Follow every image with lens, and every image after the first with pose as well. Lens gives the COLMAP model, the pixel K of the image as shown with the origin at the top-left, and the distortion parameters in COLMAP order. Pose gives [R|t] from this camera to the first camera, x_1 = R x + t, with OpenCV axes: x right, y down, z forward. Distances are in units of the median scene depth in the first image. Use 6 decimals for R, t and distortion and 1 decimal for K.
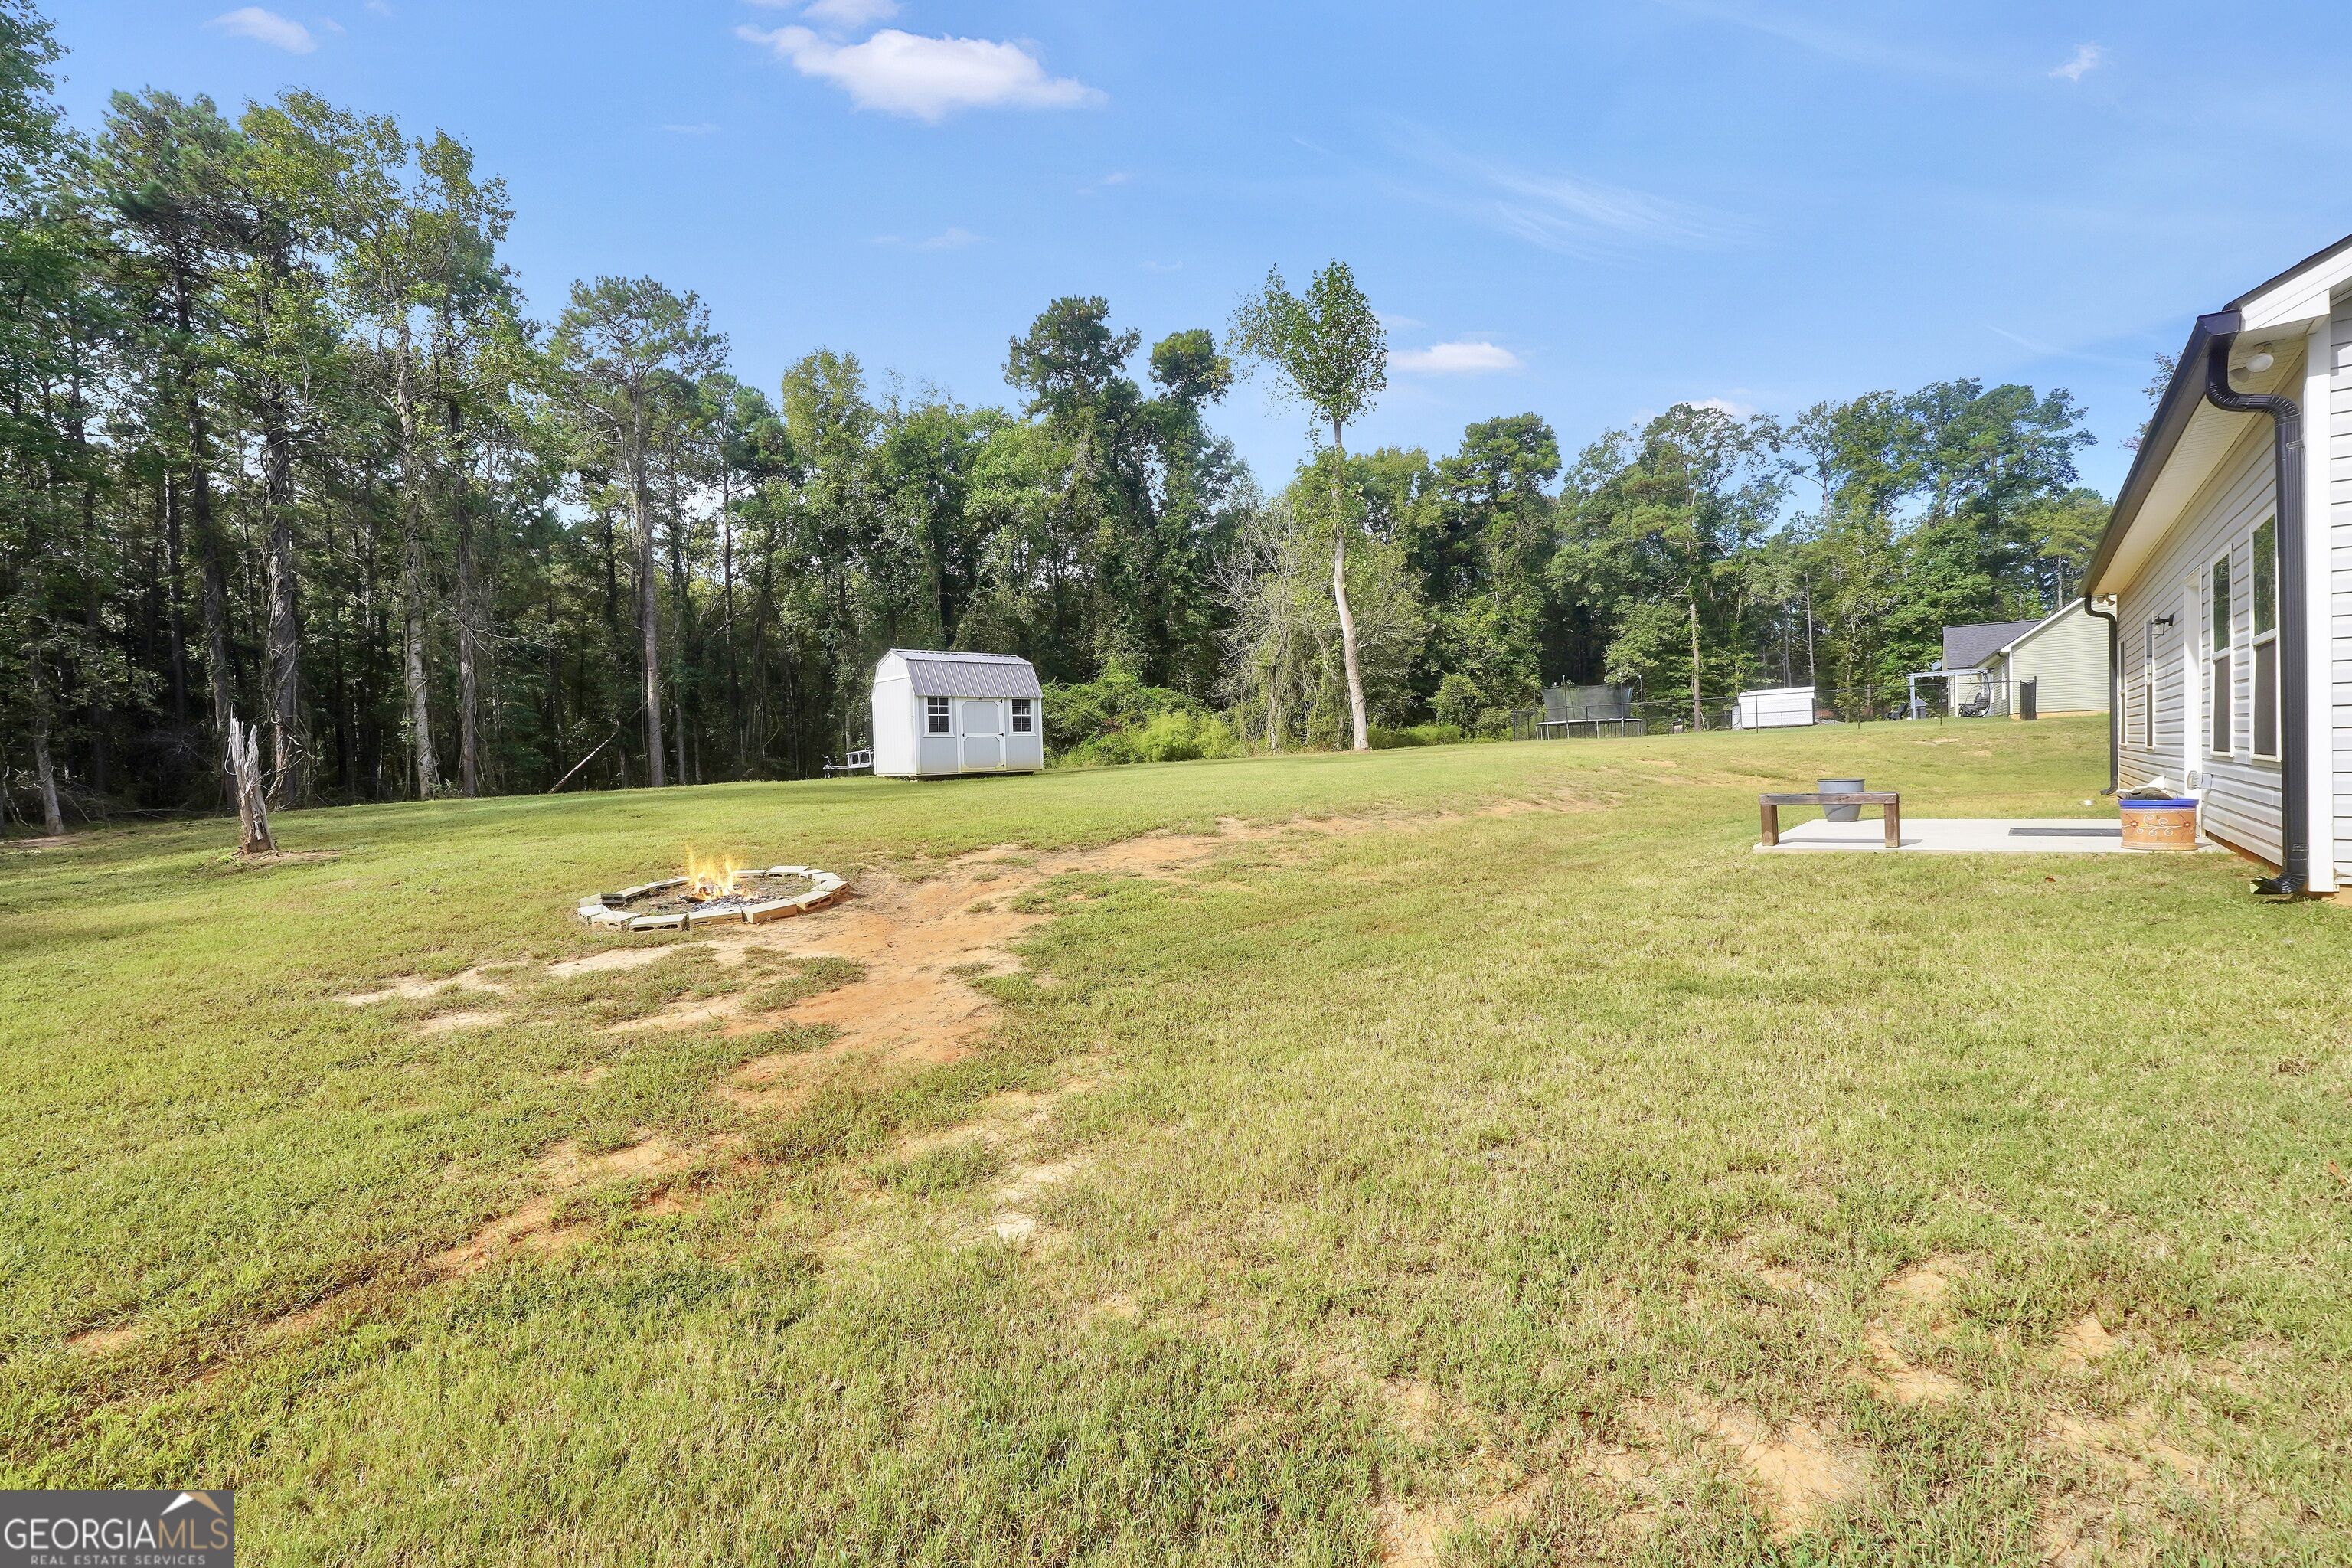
lens RADIAL K [[988.7, 0, 1138.9], [0, 988.7, 777.6], [0, 0, 1]] dist [0.013552, -0.000110]
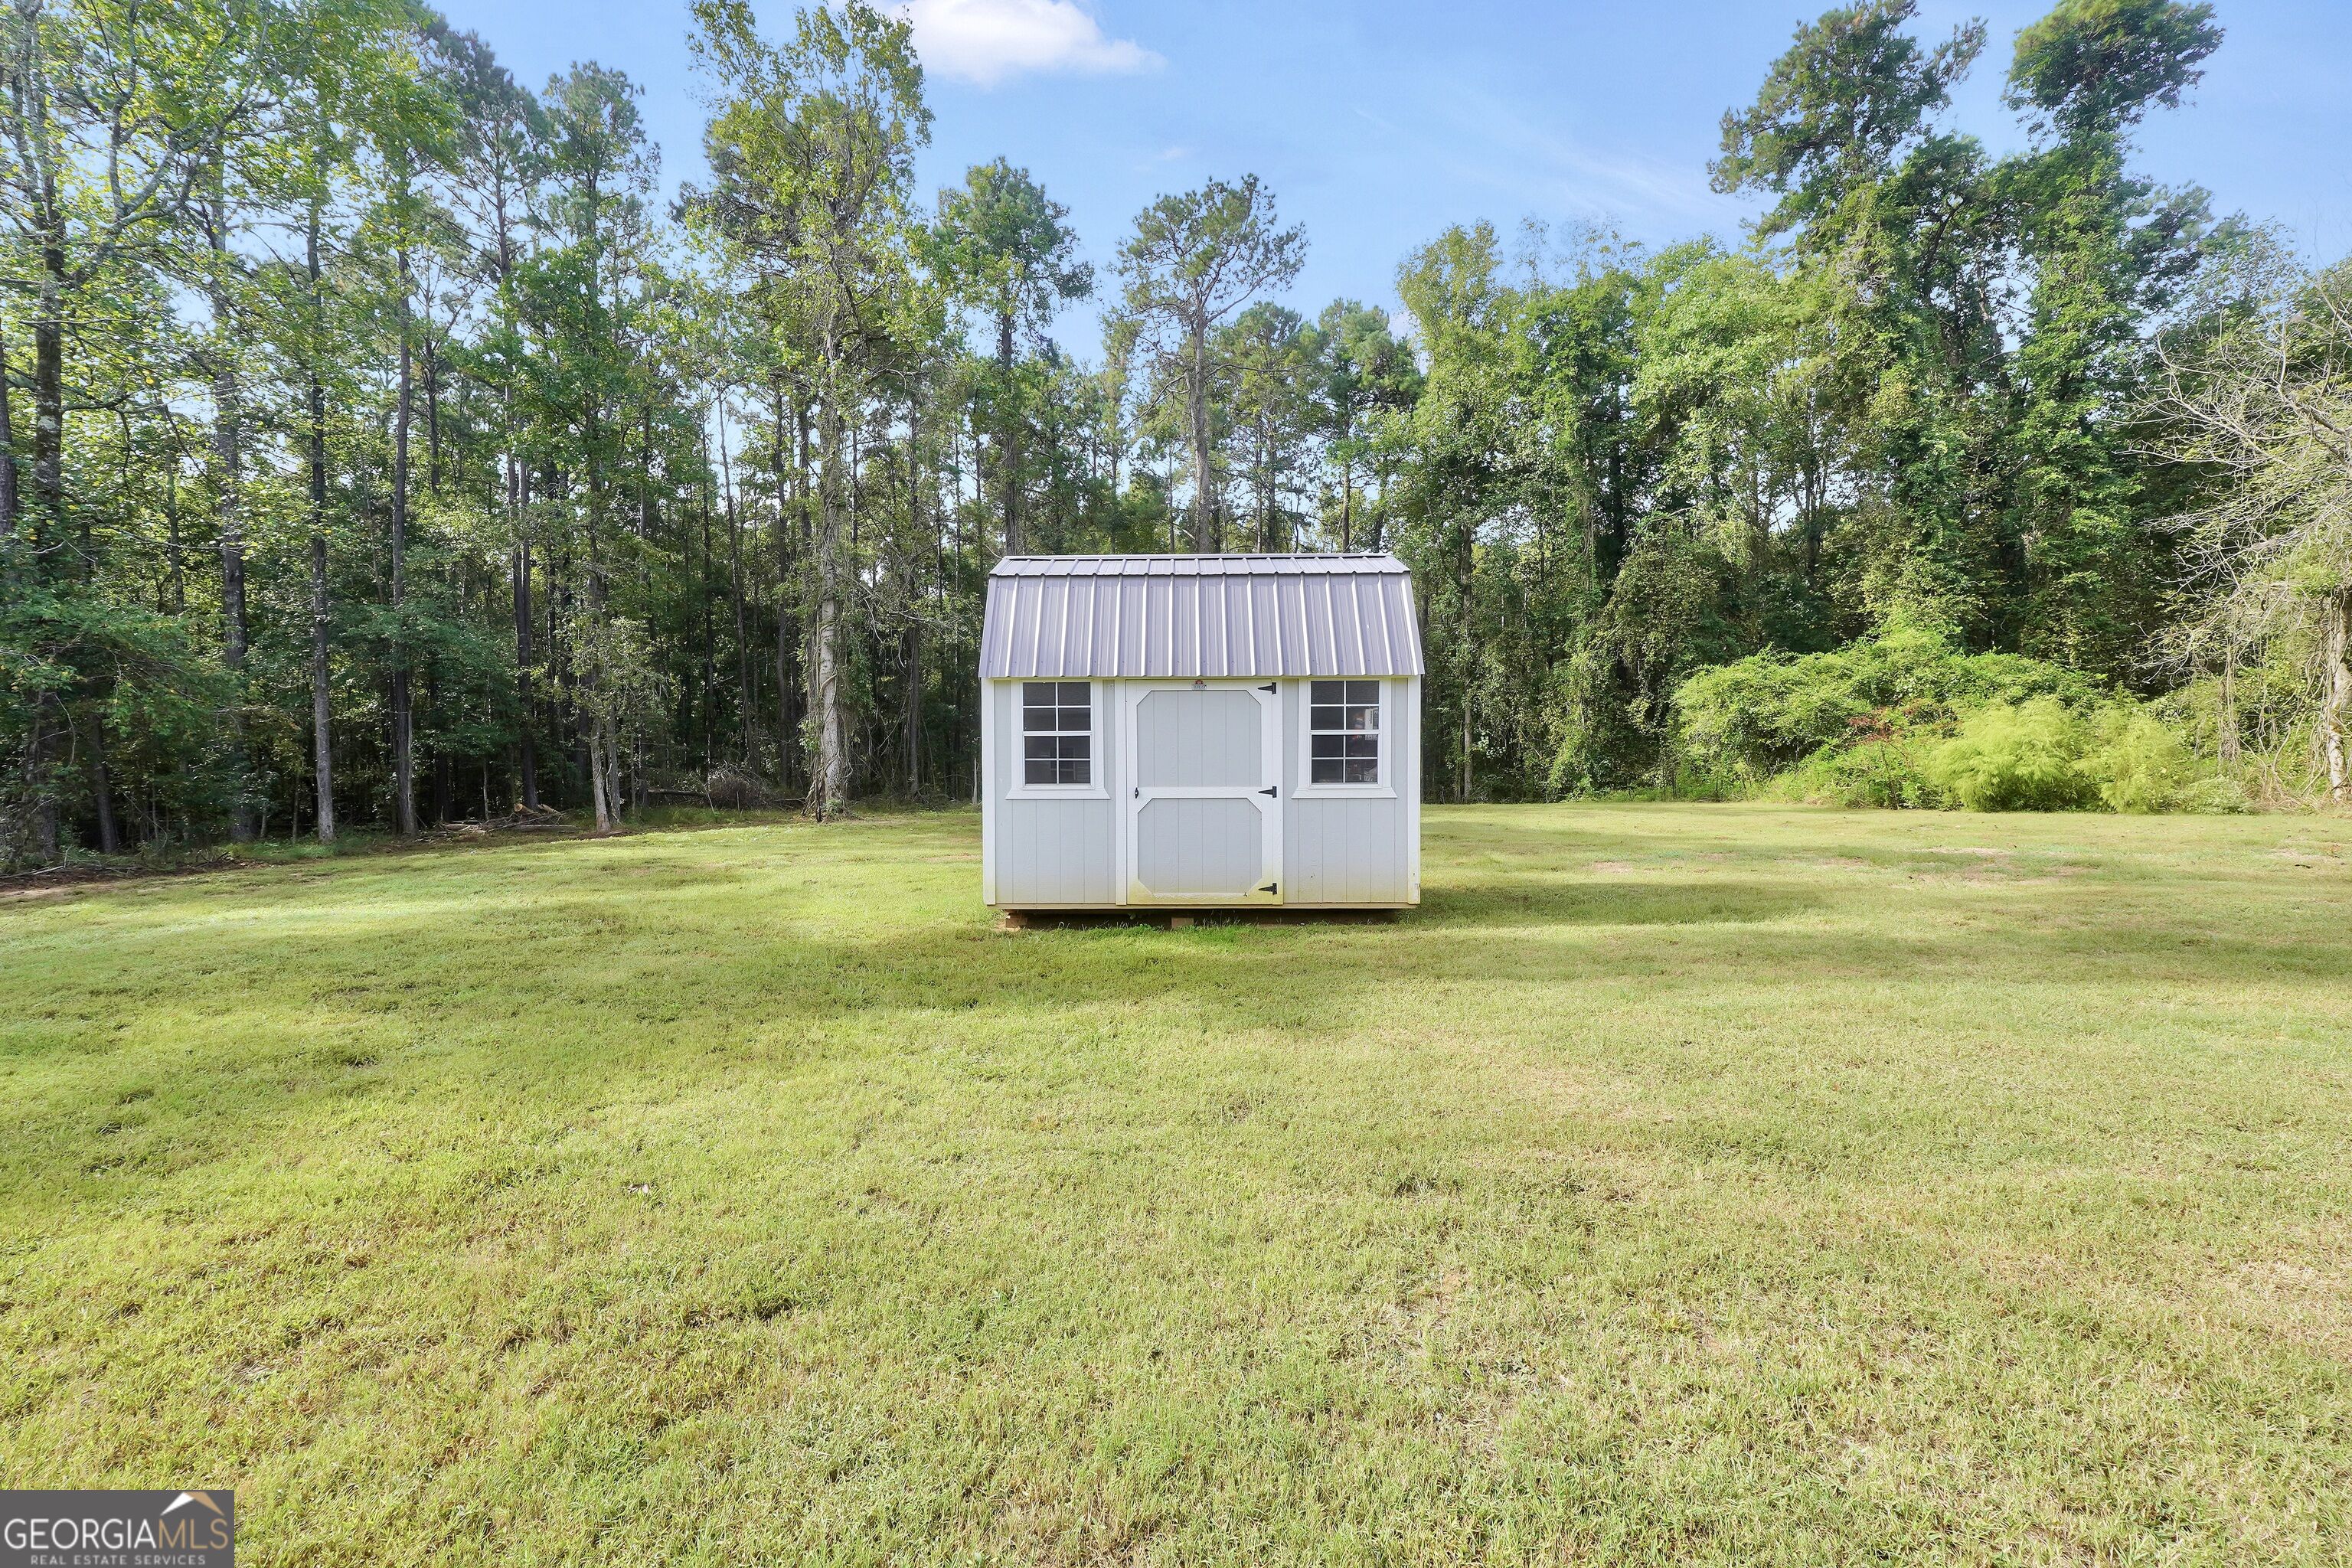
lens RADIAL K [[991.9, 0, 1173.0], [0, 991.9, 778.2], [0, 0, 1]] dist [-0.003678, 0.000511]
pose [[0.773416, 0.039637, -0.632659, 0.016782], [-0.031510, 0.999213, 0.024081, -0.021788], [0.633116, 0.001310, 0.774056, 0.289510]]
